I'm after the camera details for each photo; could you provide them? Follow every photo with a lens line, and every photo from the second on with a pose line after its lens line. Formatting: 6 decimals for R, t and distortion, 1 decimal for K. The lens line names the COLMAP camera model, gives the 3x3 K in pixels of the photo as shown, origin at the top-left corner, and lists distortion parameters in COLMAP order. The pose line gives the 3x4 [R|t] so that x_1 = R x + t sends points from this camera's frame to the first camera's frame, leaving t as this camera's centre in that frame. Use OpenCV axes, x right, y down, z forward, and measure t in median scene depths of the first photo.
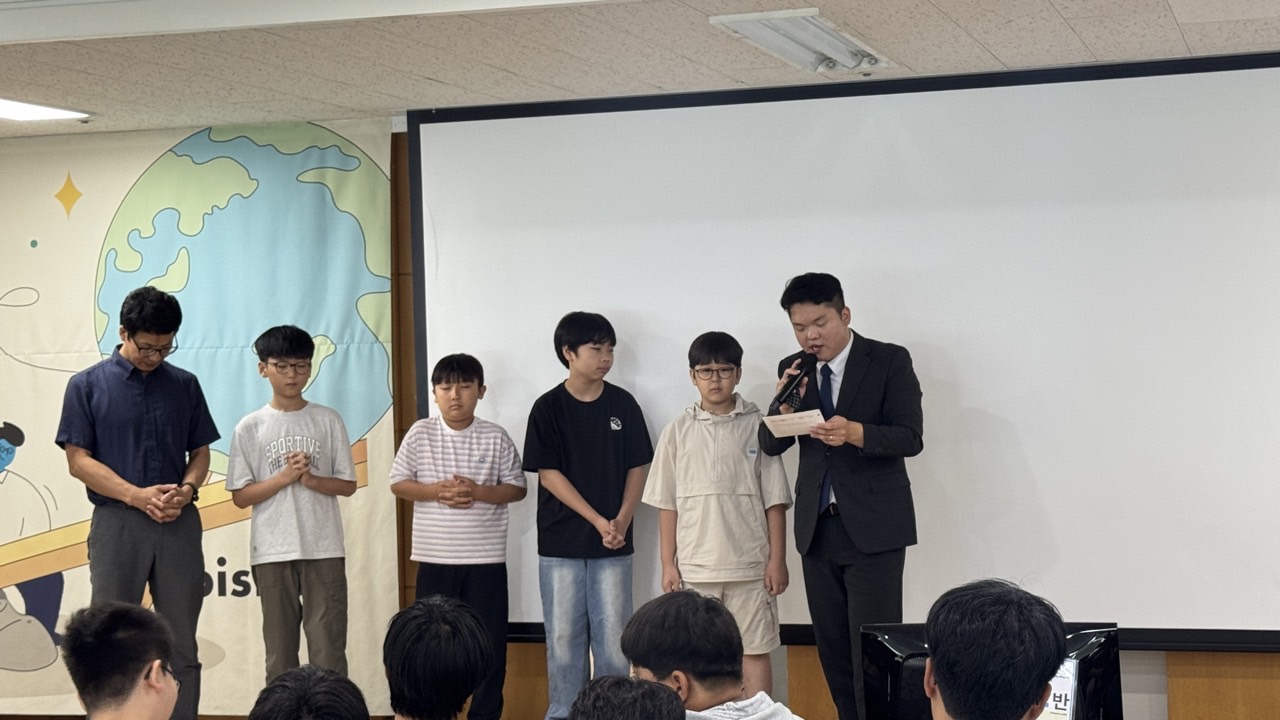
lens RADIAL K [[2180.8, 0, 640.0], [0, 2180.8, 360.0], [0, 0, 1]] dist [0.088555, 0.027615]
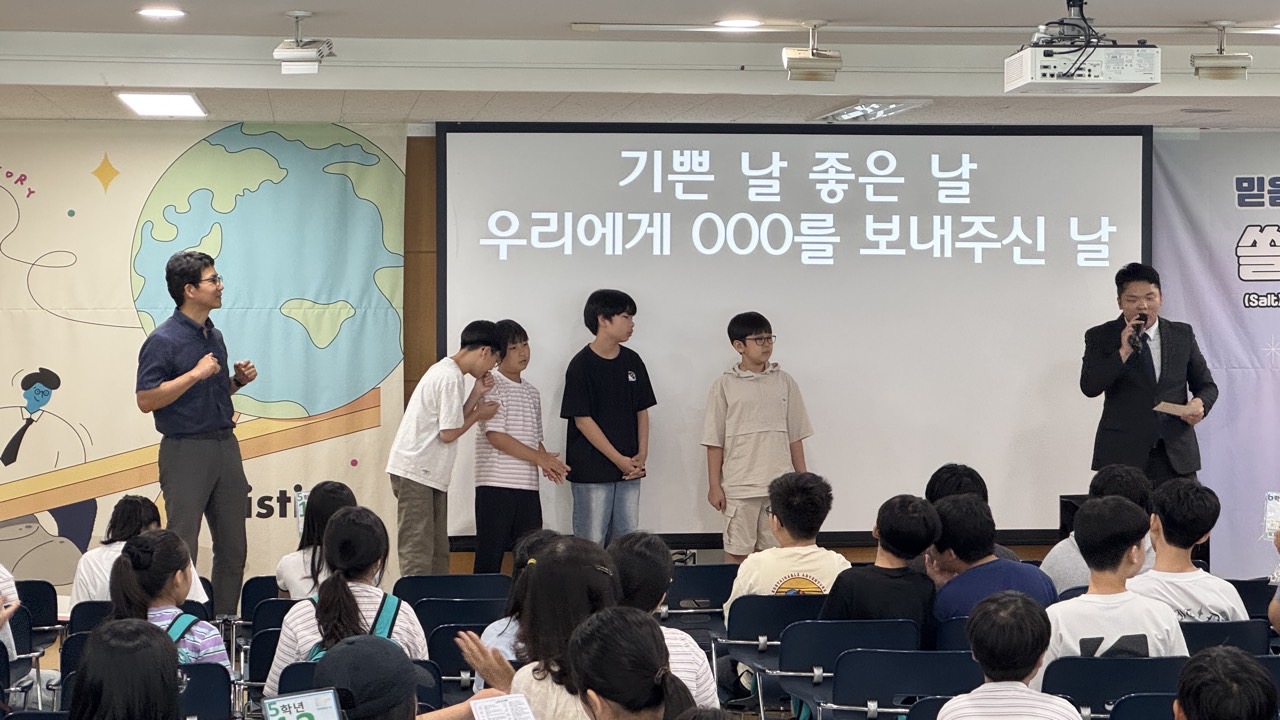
lens RADIAL K [[2782.5, 0, 640.0], [0, 2782.5, 360.0], [0, 0, 1]] dist [-0.359306, 7.124073]
pose [[0.922085, 0.020276, 0.386456, -0.584980], [-0.024972, 0.999663, 0.007134, 0.006186], [-0.386181, -0.016229, 0.922280, -0.474374]]
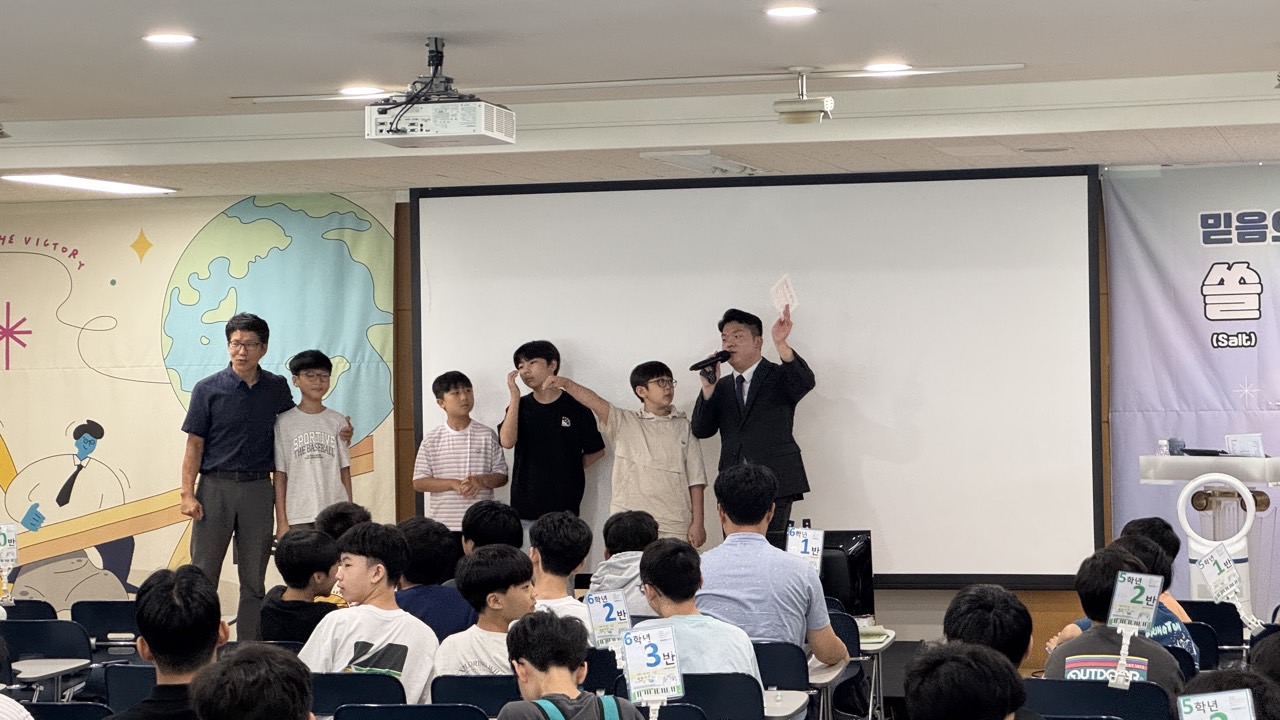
lens RADIAL K [[2782.5, 0, 640.0], [0, 2782.5, 360.0], [0, 0, 1]] dist [-0.359306, 7.124073]
pose [[0.999243, 0.013018, 0.036658, -0.026515], [-0.012719, 0.999884, -0.008378, 0.002660], [-0.036762, 0.007906, 0.999293, -0.668107]]
